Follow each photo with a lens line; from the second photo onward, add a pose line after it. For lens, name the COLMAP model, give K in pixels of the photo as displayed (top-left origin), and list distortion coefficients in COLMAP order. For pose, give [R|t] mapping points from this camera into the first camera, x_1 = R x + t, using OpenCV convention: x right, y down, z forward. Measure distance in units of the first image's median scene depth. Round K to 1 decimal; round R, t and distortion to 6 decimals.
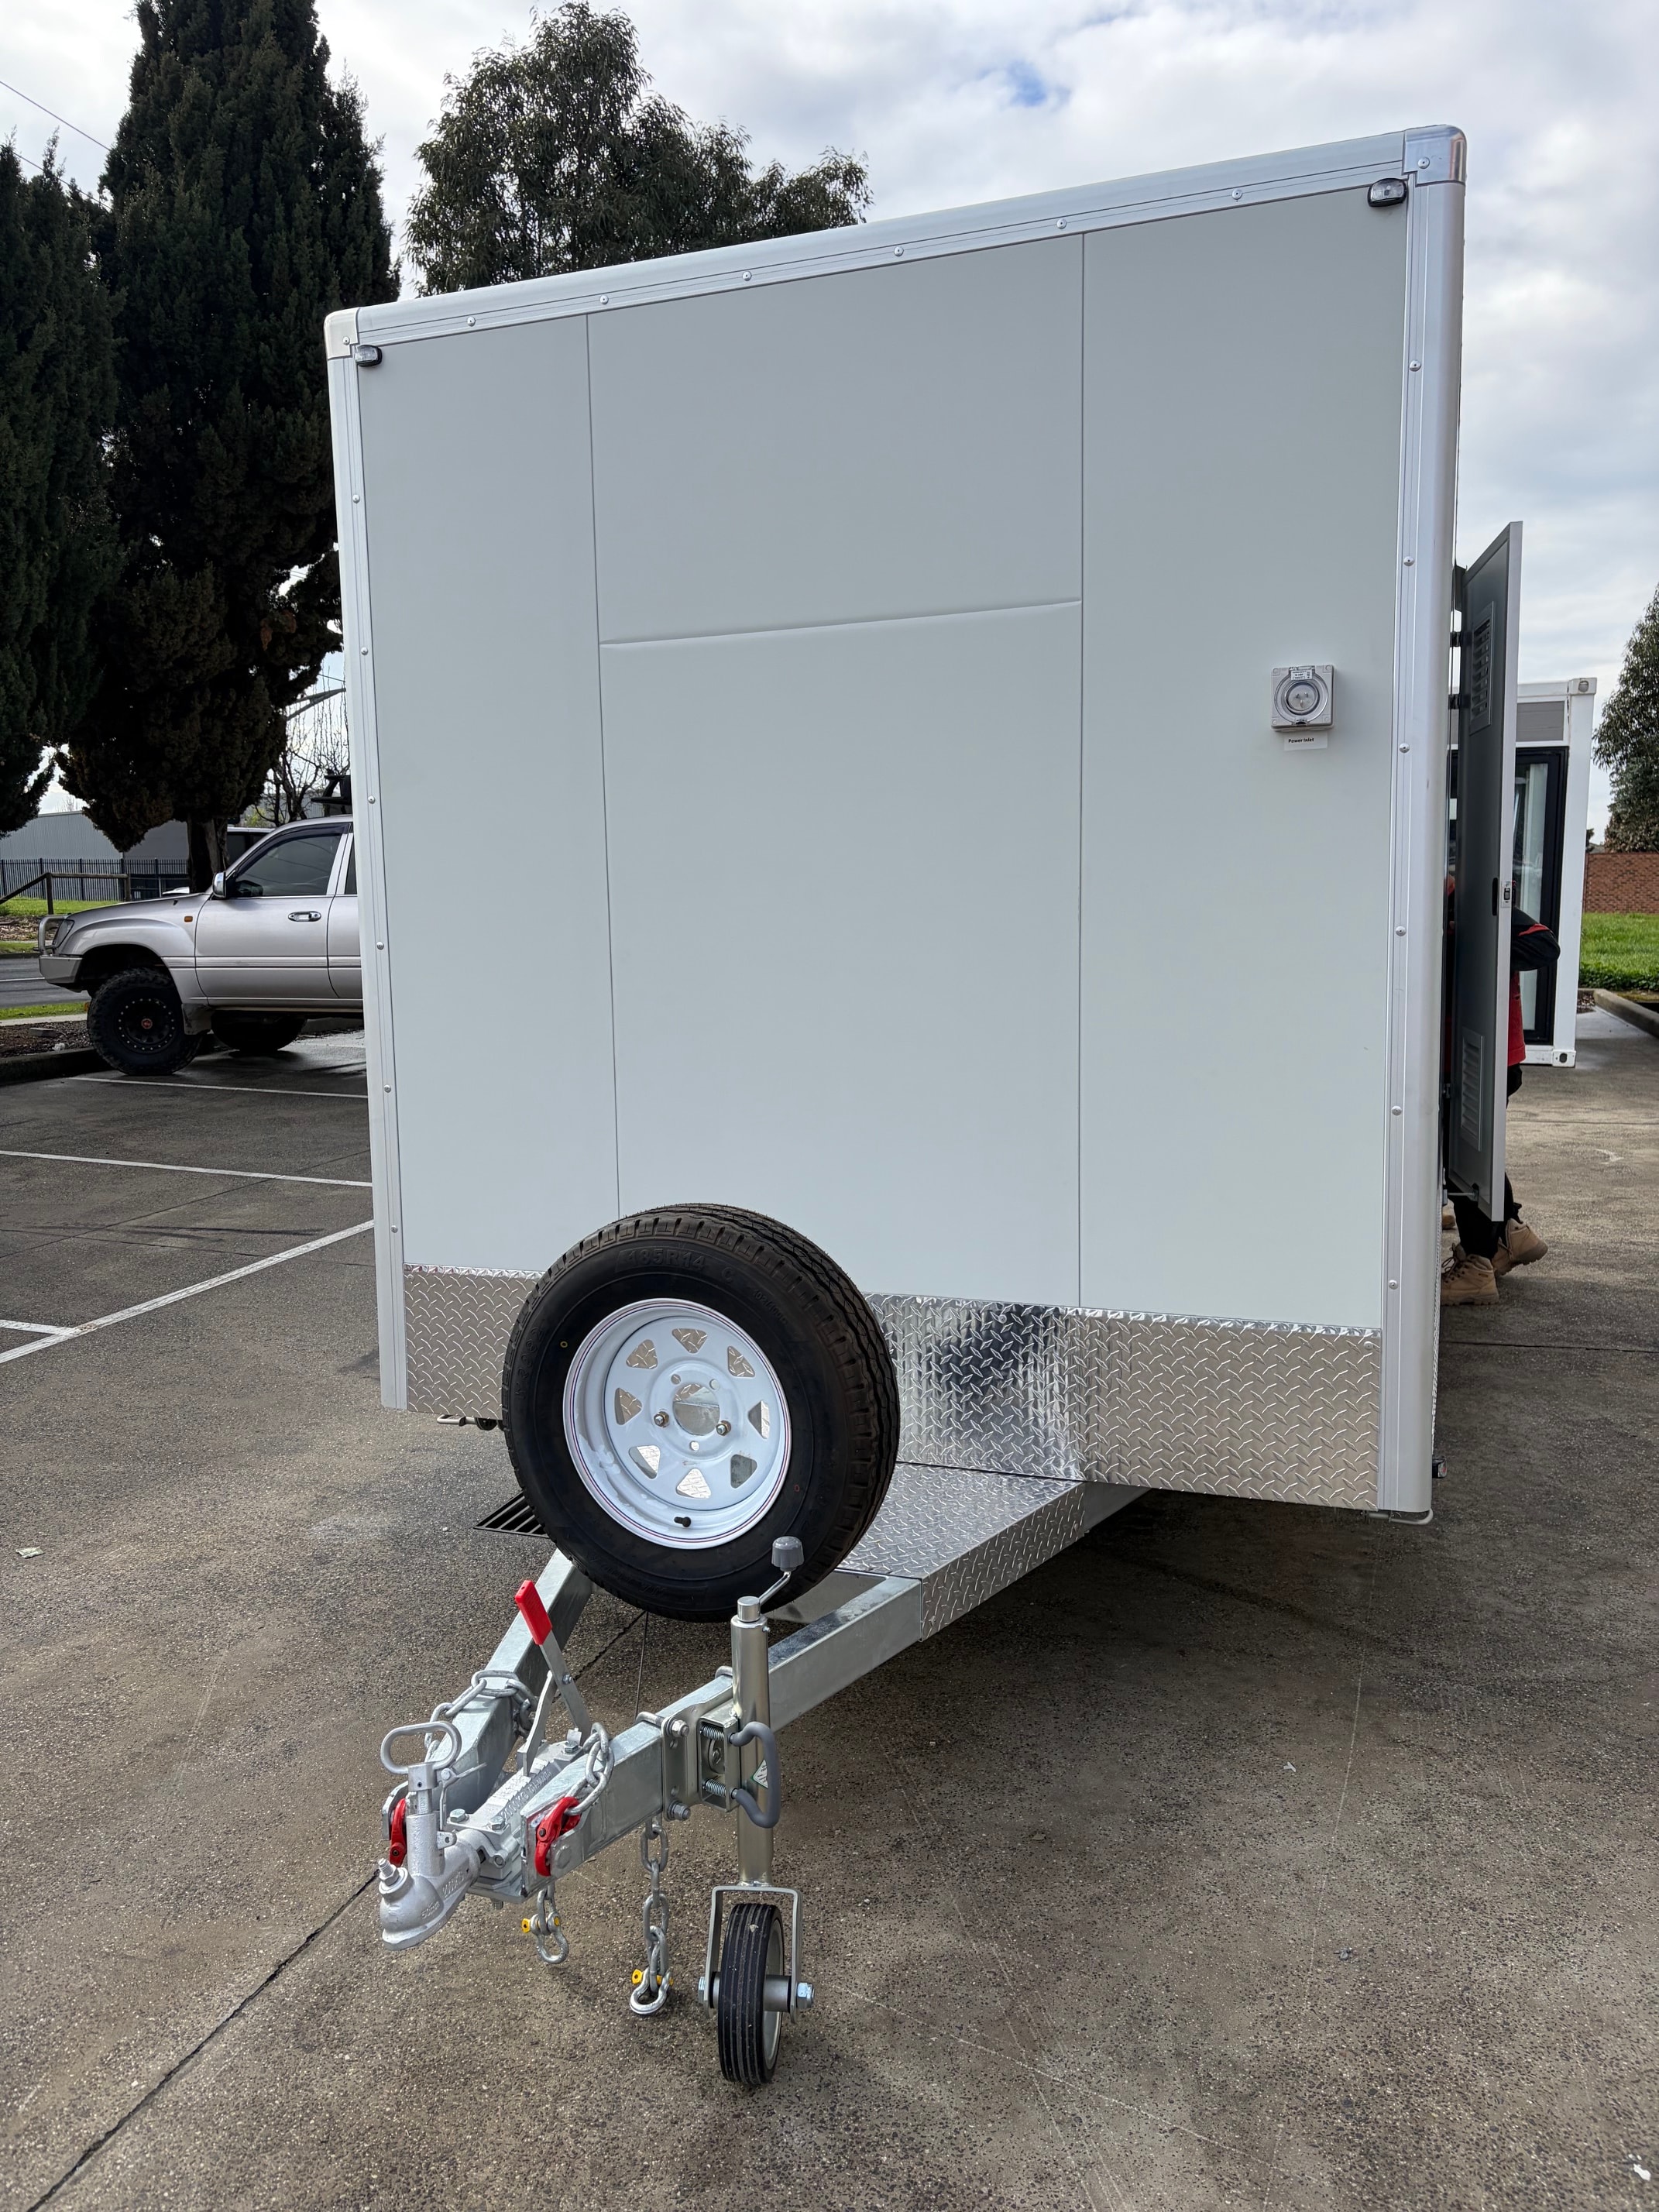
lens RADIAL K [[1661.8, 0, 837.2], [0, 1661.8, 1107.3], [0, 0, 1]] dist [0.057098, -0.066110]
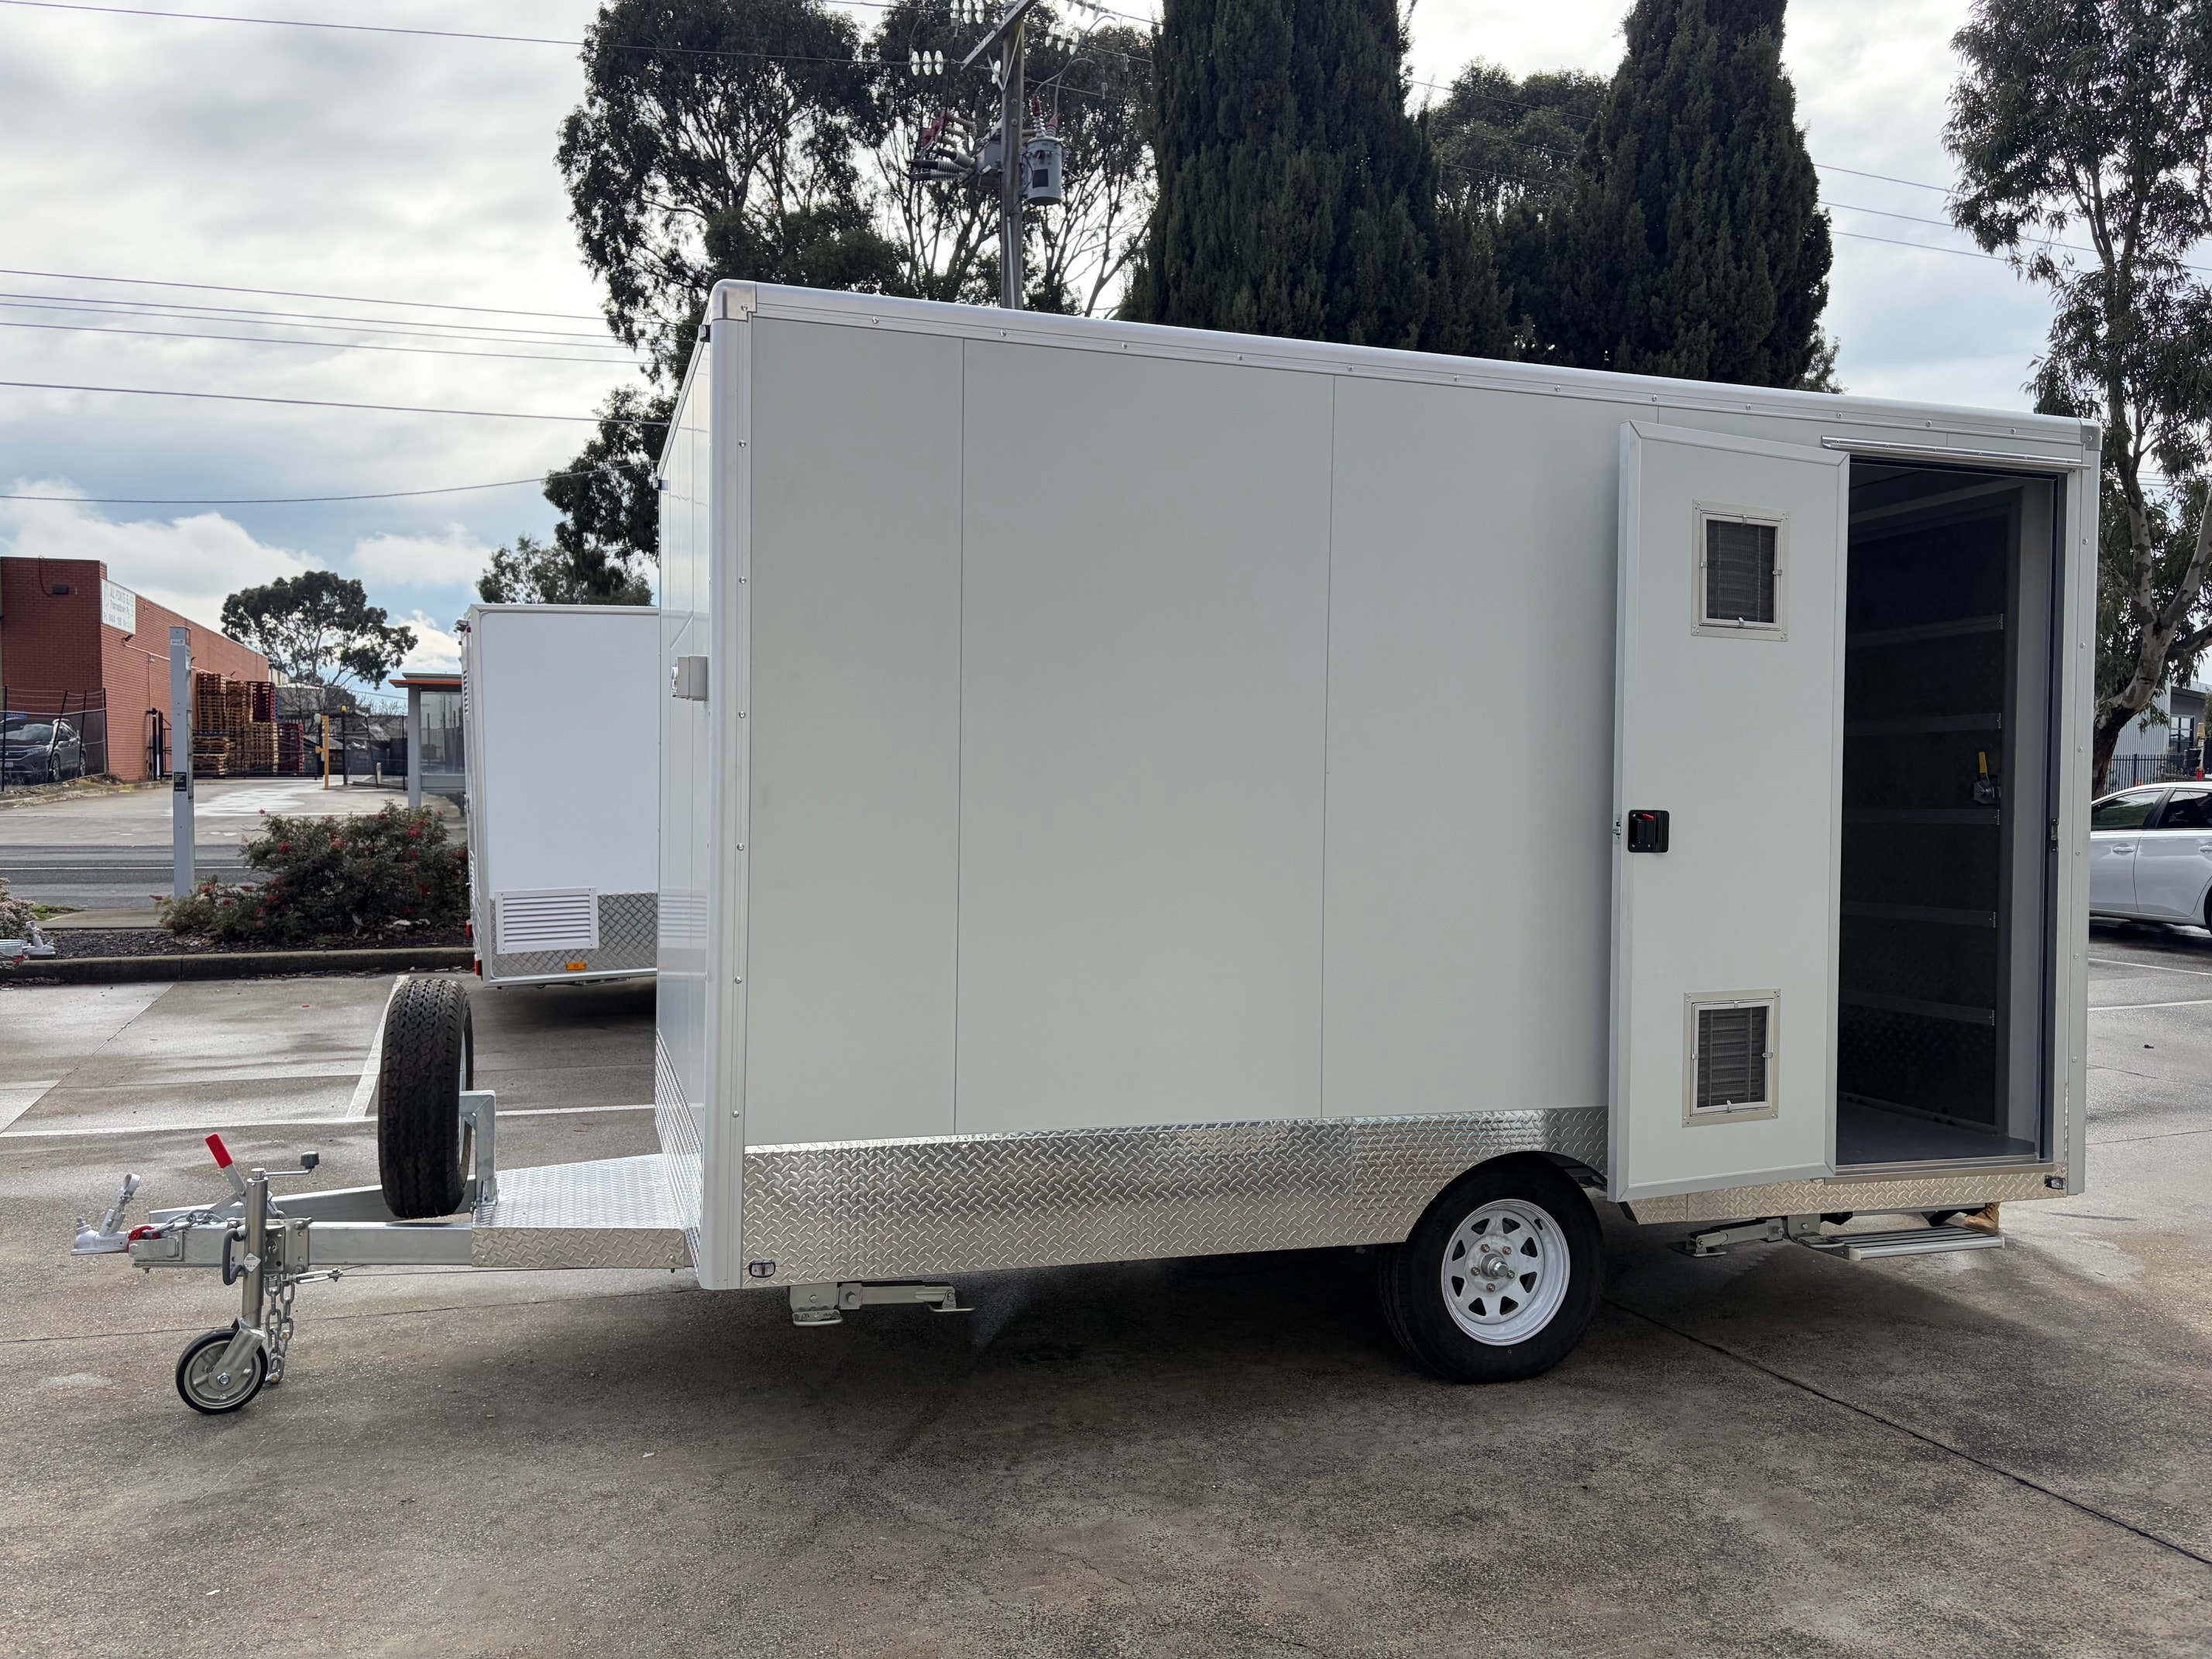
lens RADIAL K [[1661.8, 0, 1059.1], [0, 1661.8, 837.4], [0, 0, 1]] dist [0.057098, -0.066110]
pose [[0.611083, 0.039463, -0.790583, 0.303057], [-0.116090, 0.992425, -0.040194, -0.017633], [0.783008, 0.116341, 0.611035, 0.073345]]
